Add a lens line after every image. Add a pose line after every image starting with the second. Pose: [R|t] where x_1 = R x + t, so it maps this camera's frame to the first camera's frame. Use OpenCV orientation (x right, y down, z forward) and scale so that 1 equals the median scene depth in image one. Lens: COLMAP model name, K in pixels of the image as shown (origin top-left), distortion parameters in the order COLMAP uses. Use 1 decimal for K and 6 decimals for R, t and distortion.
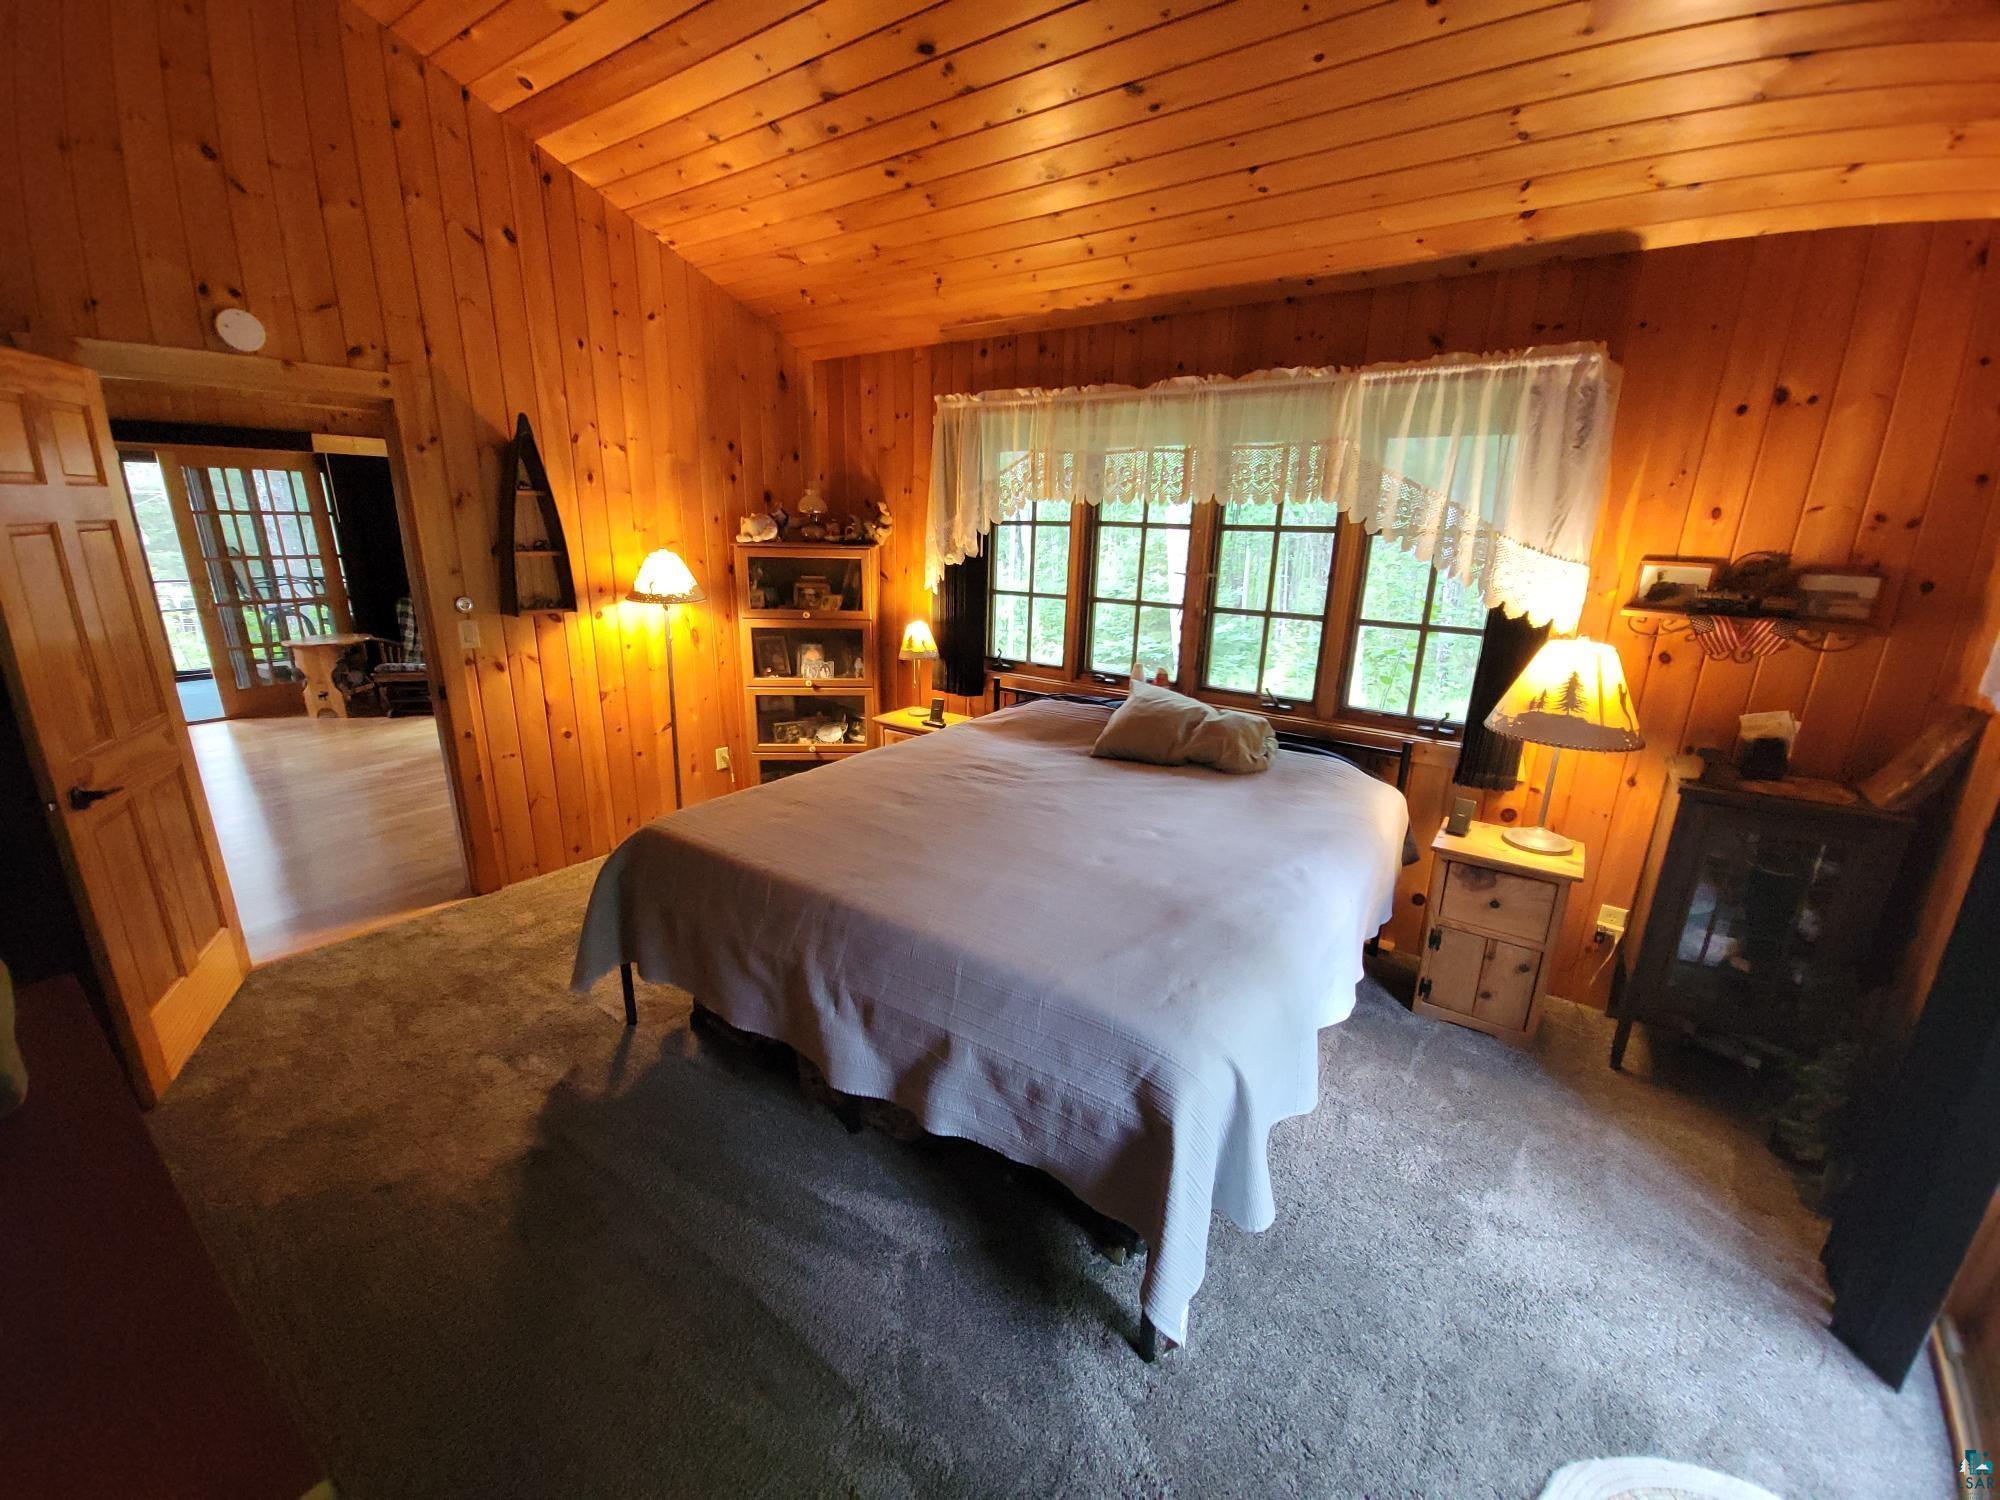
lens RADIAL K [[815.4, 0, 1012.7], [0, 815.4, 767.8], [0, 0, 1]] dist [0.002385, 0.000968]
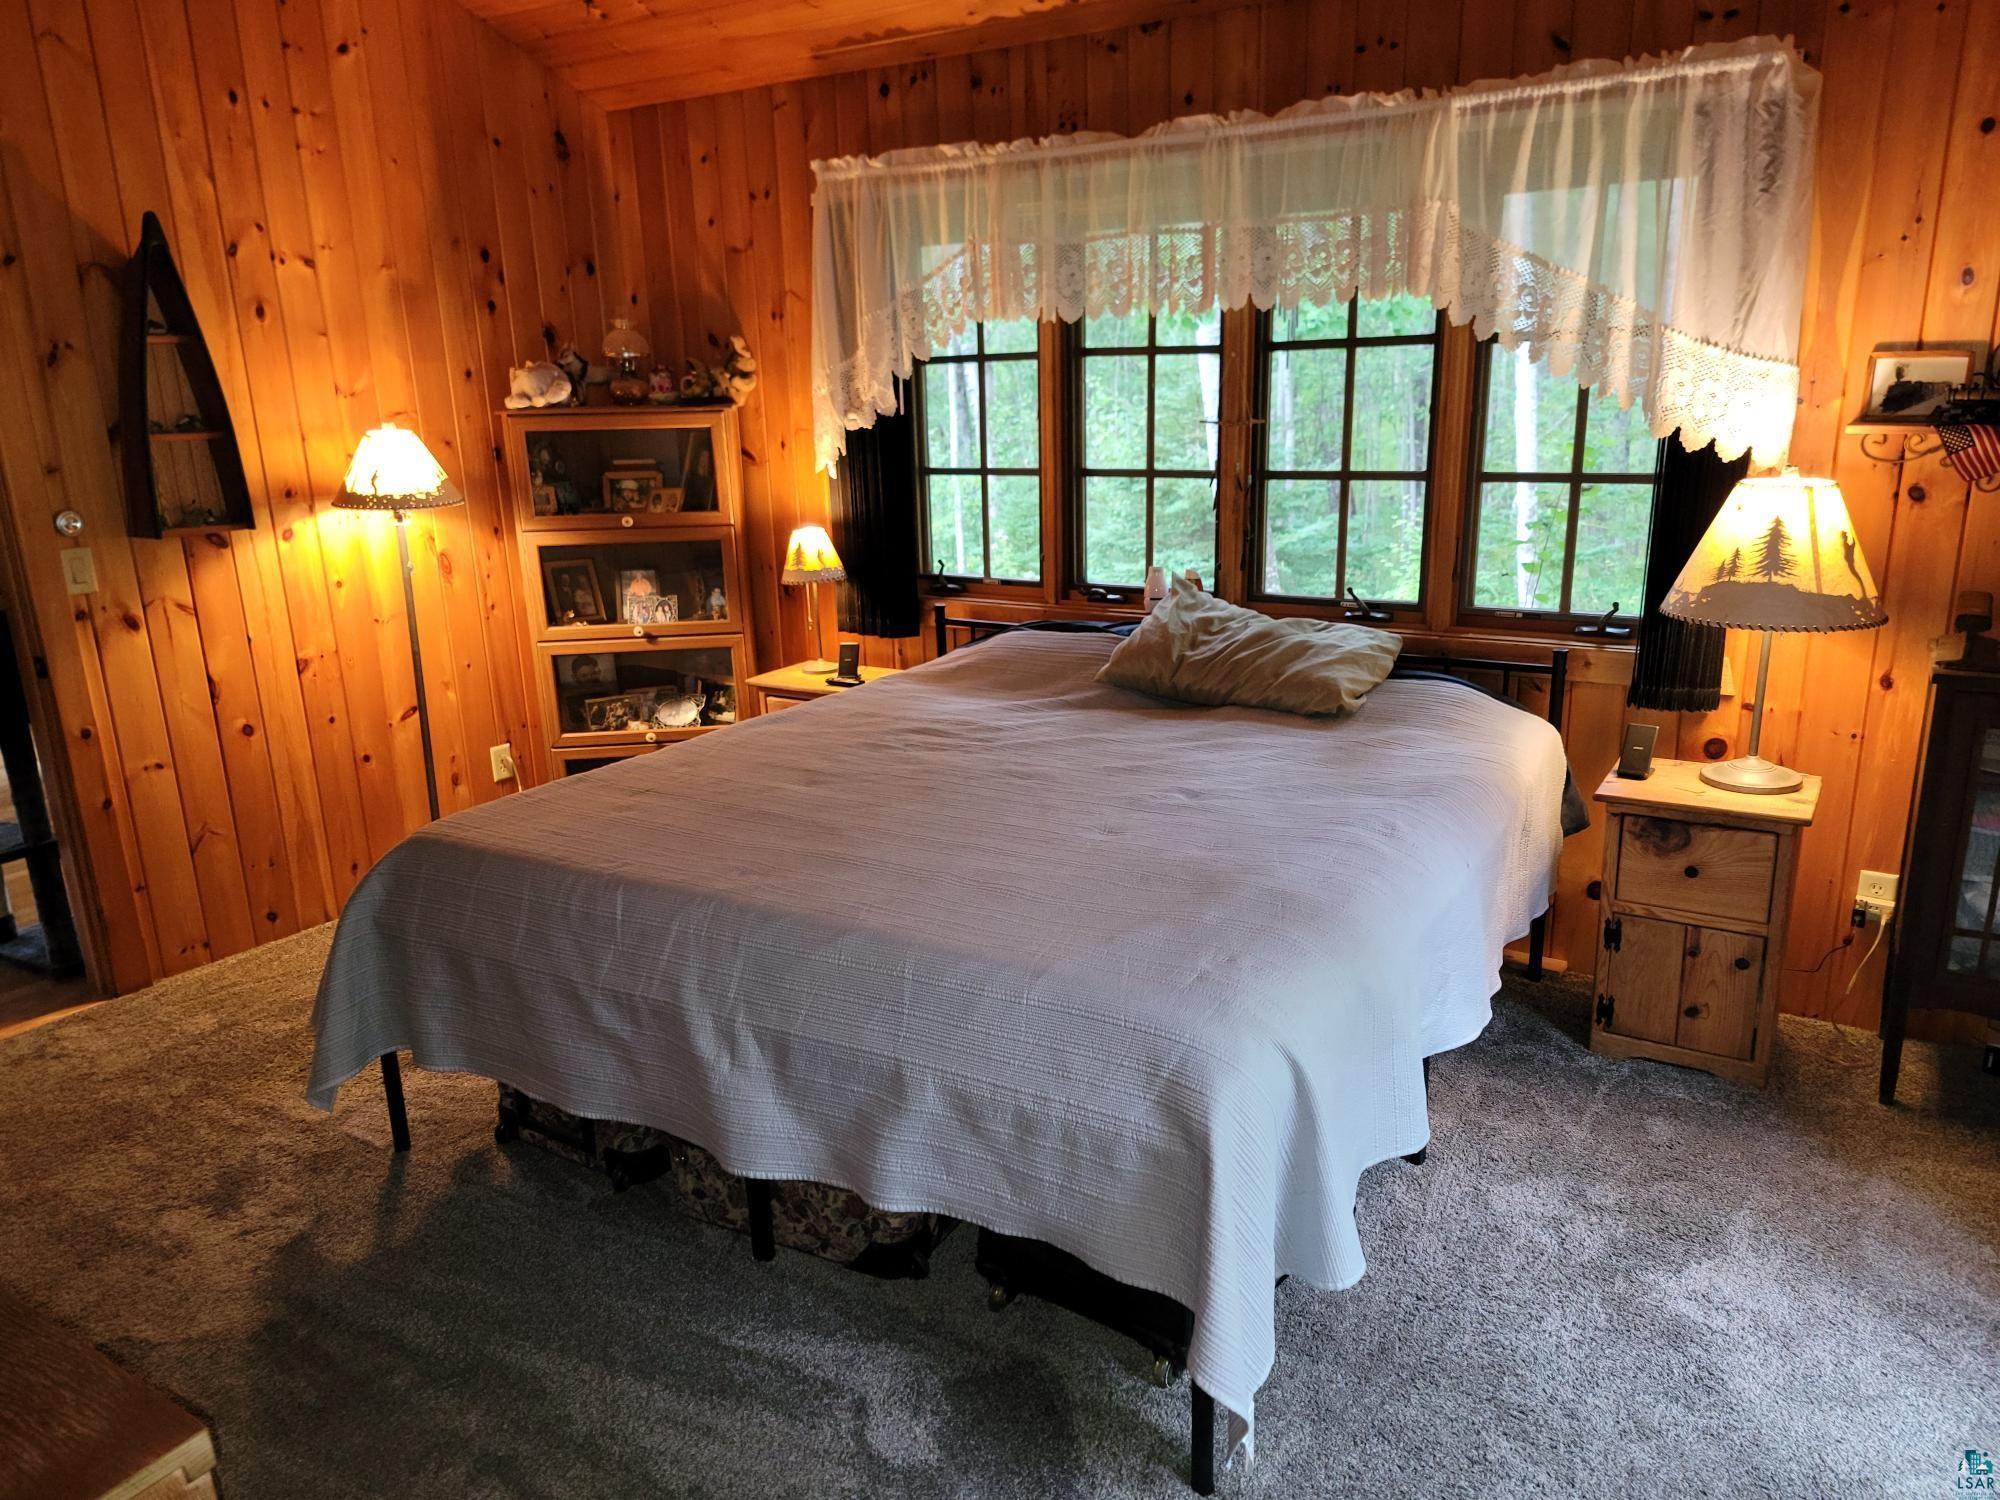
lens RADIAL K [[1413.9, 0, 1043.3], [0, 1413.9, 786.4], [0, 0, 1]] dist [0.074381, -0.045128]
pose [[0.996962, -0.063459, 0.045160, 0.003704], [0.063951, 0.997908, -0.009526, 0.063710], [-0.044461, 0.012385, 0.998934, -0.144062]]
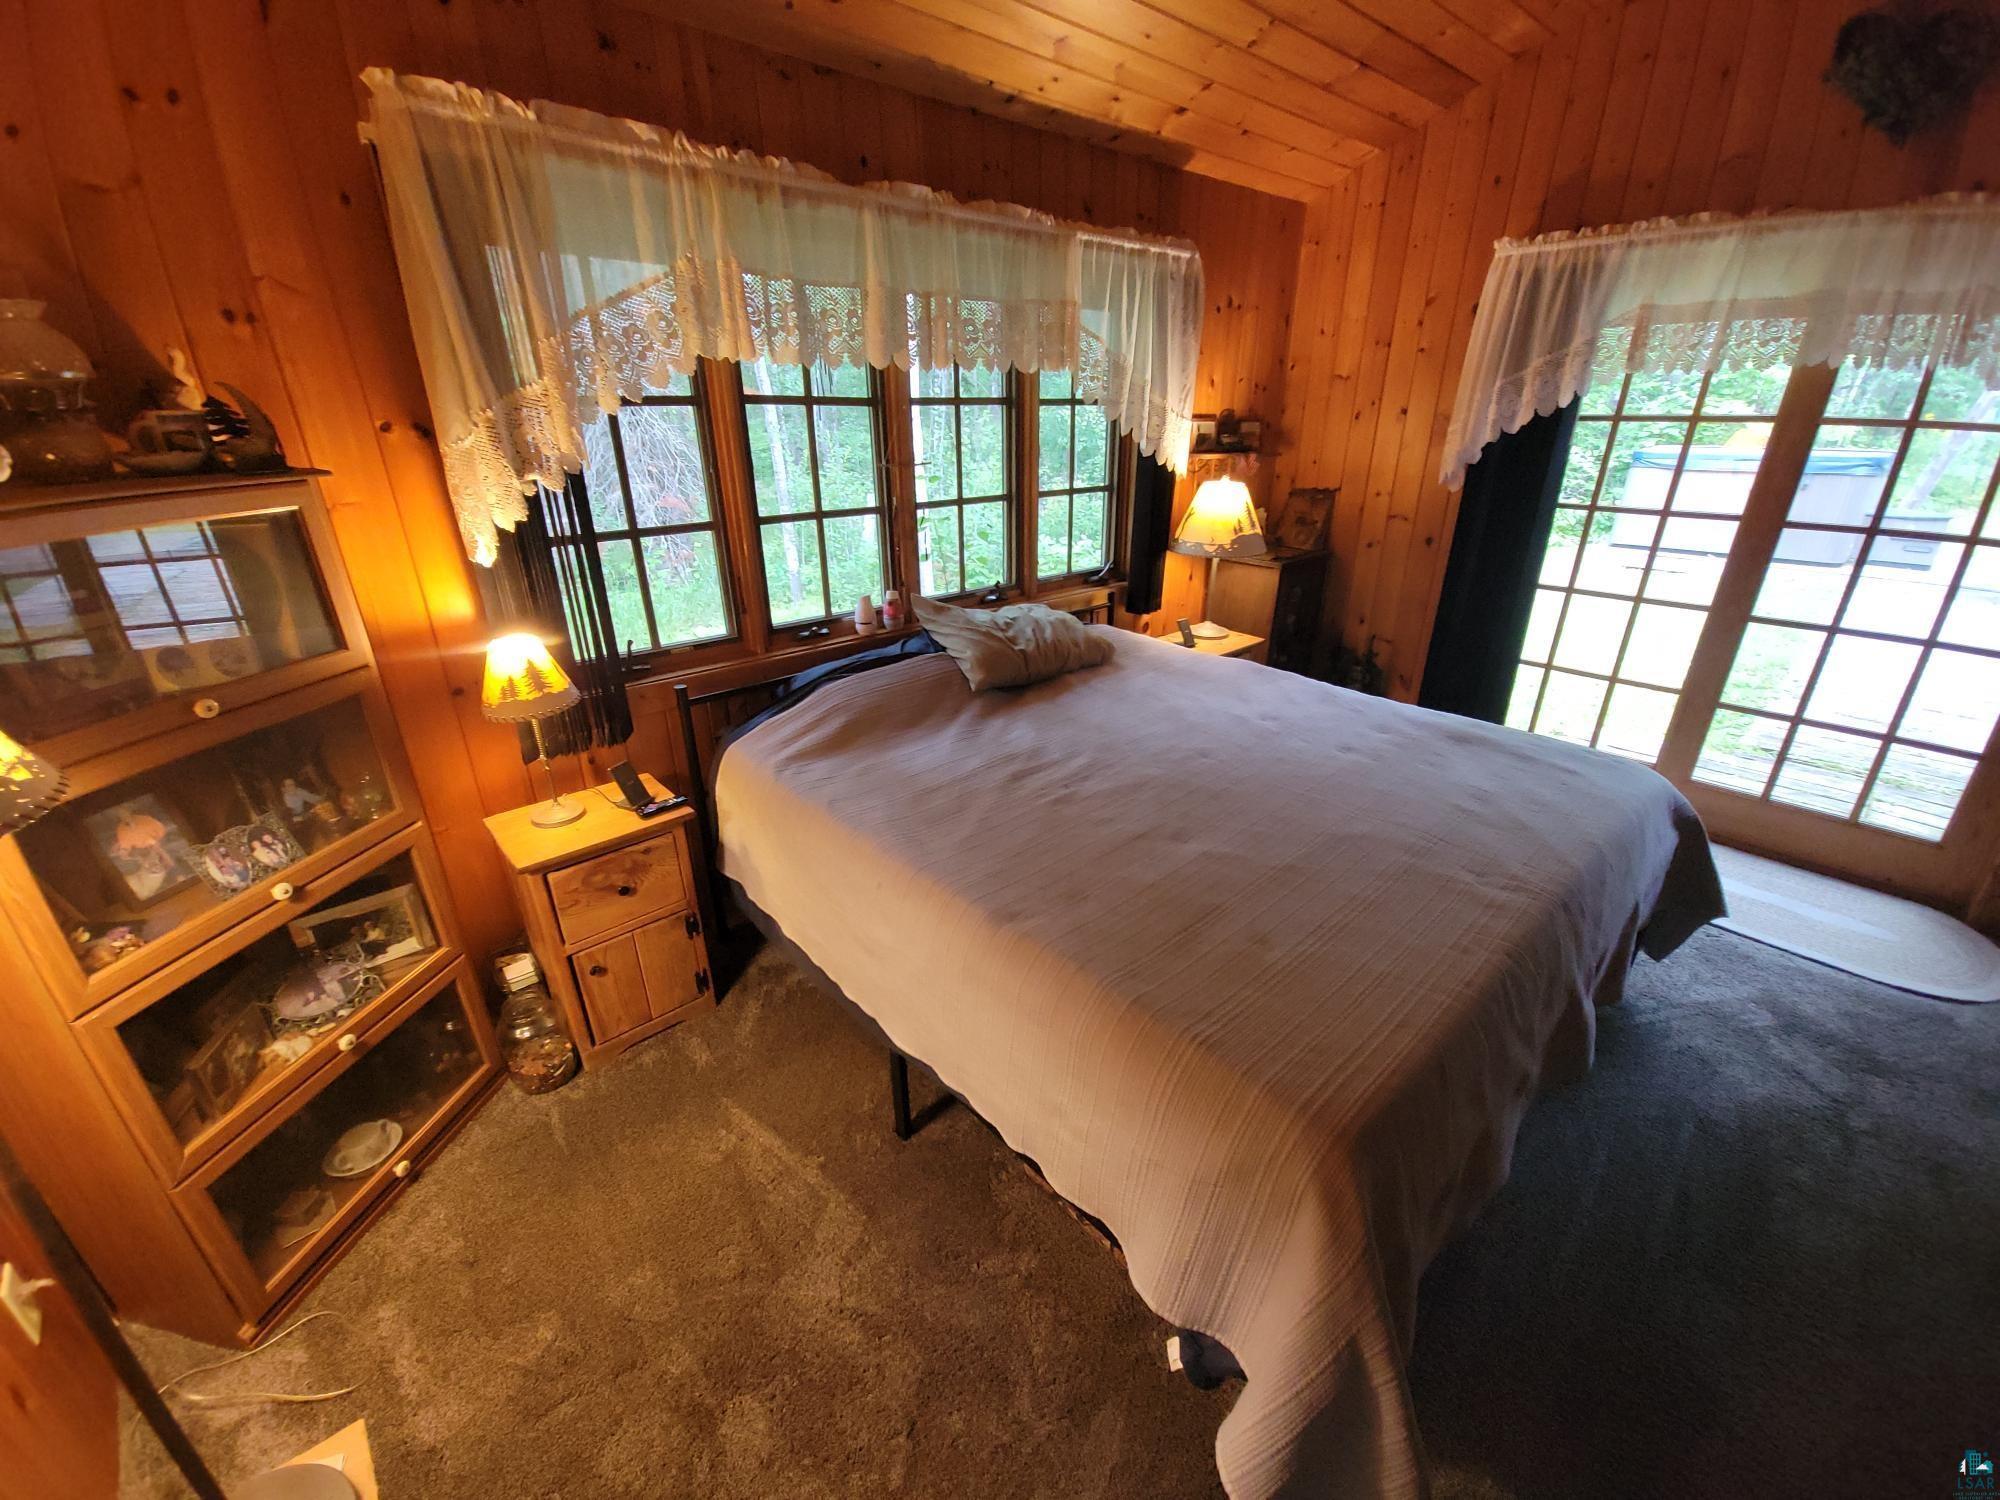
lens RADIAL K [[815.4, 0, 1004.2], [0, 815.4, 763.3], [0, 0, 1]] dist [0.002385, 0.000968]
pose [[0.211880, -0.415904, 0.884381, -0.666004], [0.286027, 0.891693, 0.350816, -0.264425], [-0.934503, 0.178626, 0.307892, 0.834639]]
